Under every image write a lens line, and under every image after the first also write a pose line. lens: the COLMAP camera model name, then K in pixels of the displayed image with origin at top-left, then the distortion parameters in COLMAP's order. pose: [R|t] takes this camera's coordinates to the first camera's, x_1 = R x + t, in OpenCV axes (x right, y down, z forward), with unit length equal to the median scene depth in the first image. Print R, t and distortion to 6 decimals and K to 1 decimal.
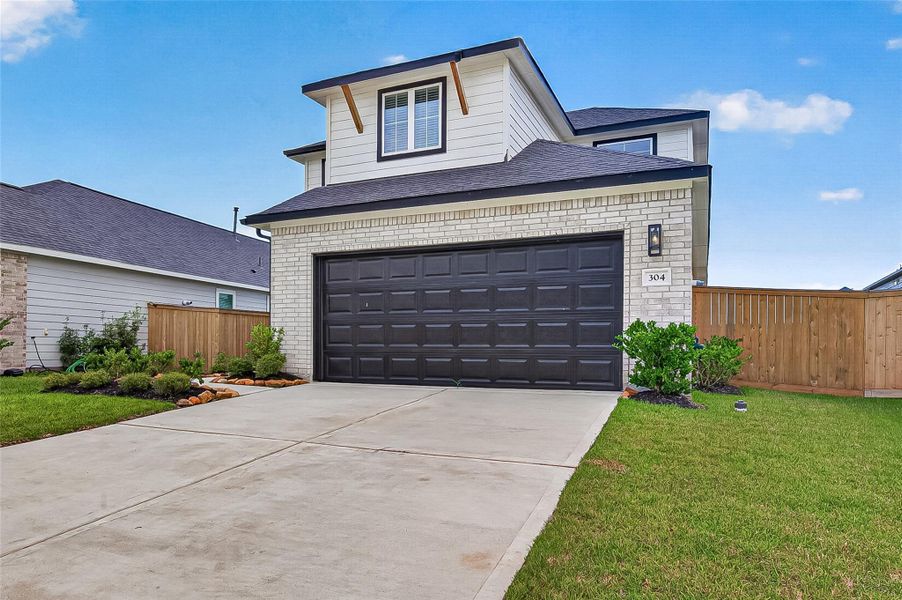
lens RADIAL K [[613.6, 0, 383.5], [0, 613.6, 332.0], [0, 0, 1]] dist [0.002001, 0.000692]
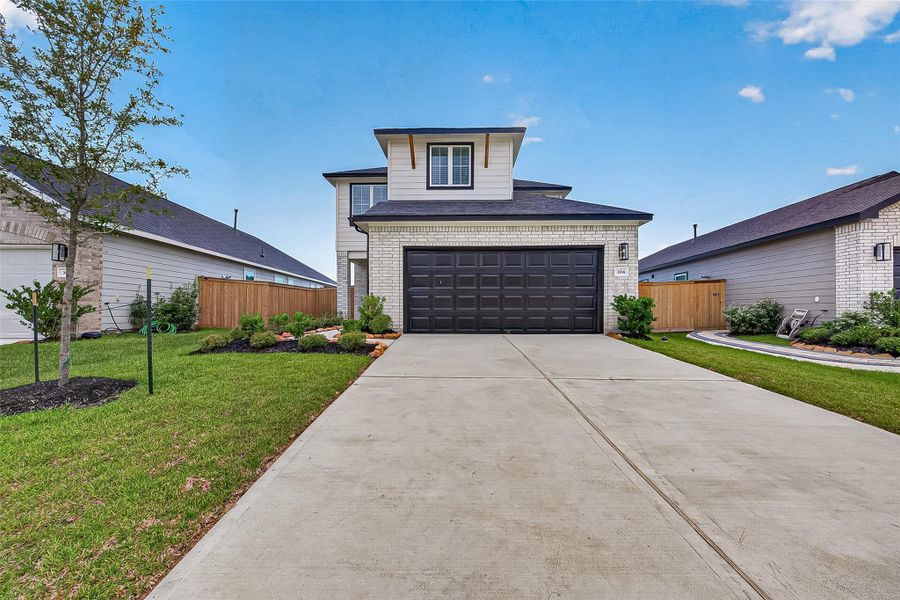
lens RADIAL K [[349.7, 0, 454.2], [0, 349.7, 303.5], [0, 0, 1]] dist [0.004264, -0.000319]
pose [[0.904567, 0.001324, 0.426329, -0.336656], [-0.005217, 0.999955, 0.007964, 0.000706], [-0.426300, -0.009428, 0.904533, 0.185164]]
